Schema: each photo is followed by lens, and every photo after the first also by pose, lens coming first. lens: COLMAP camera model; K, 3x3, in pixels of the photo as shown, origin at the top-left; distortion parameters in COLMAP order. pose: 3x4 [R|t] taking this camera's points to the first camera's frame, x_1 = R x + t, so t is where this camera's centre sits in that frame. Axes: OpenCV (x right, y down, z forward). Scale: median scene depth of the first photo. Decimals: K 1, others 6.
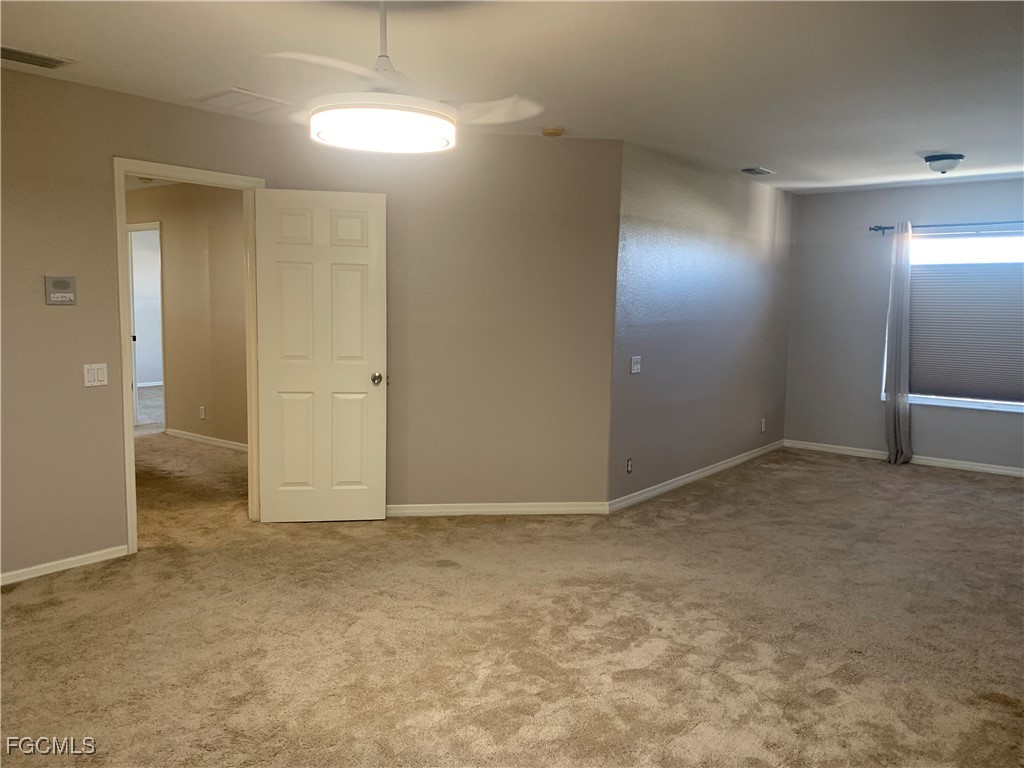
lens RADIAL K [[789.0, 0, 514.3], [0, 789.0, 381.8], [0, 0, 1]] dist [0.077564, -0.120759]
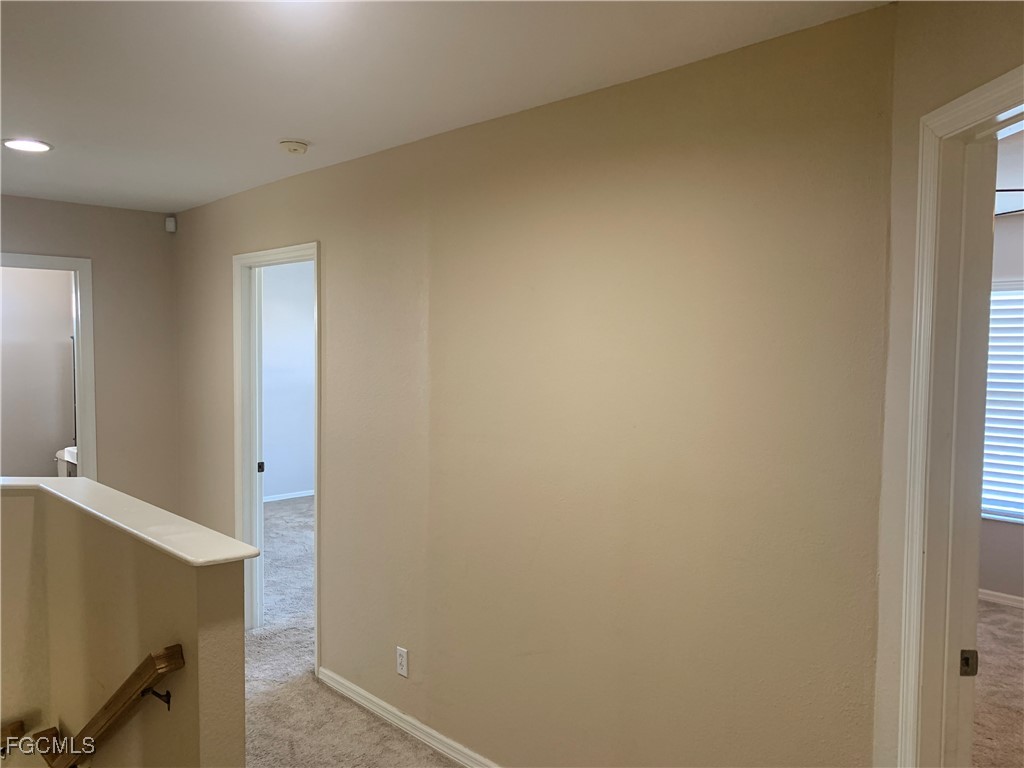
lens RADIAL K [[789.0, 0, 514.3], [0, 789.0, 381.8], [0, 0, 1]] dist [0.077564, -0.120759]
pose [[0.991260, -0.006425, -0.131767, -0.369266], [-0.002084, 0.997926, -0.064342, -0.120249], [0.131907, 0.064055, 0.989190, 0.765446]]
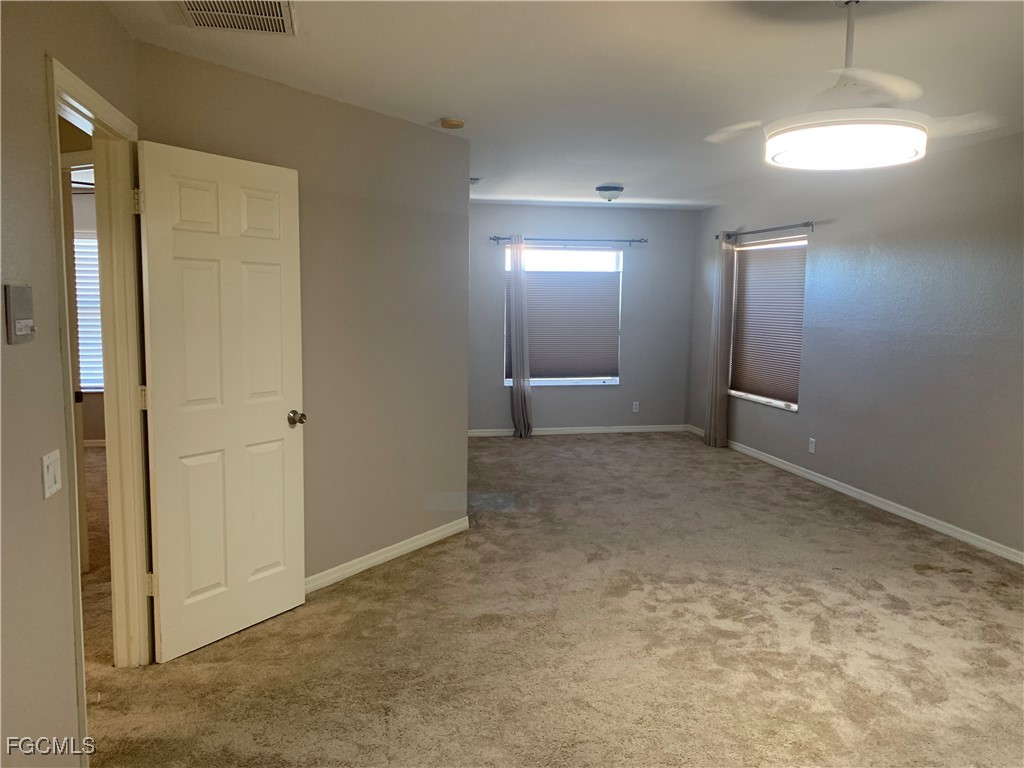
lens RADIAL K [[789.0, 0, 514.3], [0, 789.0, 381.8], [0, 0, 1]] dist [0.077564, -0.120759]
pose [[0.634382, -0.091361, 0.767602, -0.533465], [0.082351, 0.995328, 0.050406, -0.050962], [-0.768621, 0.031236, 0.638942, 0.317064]]
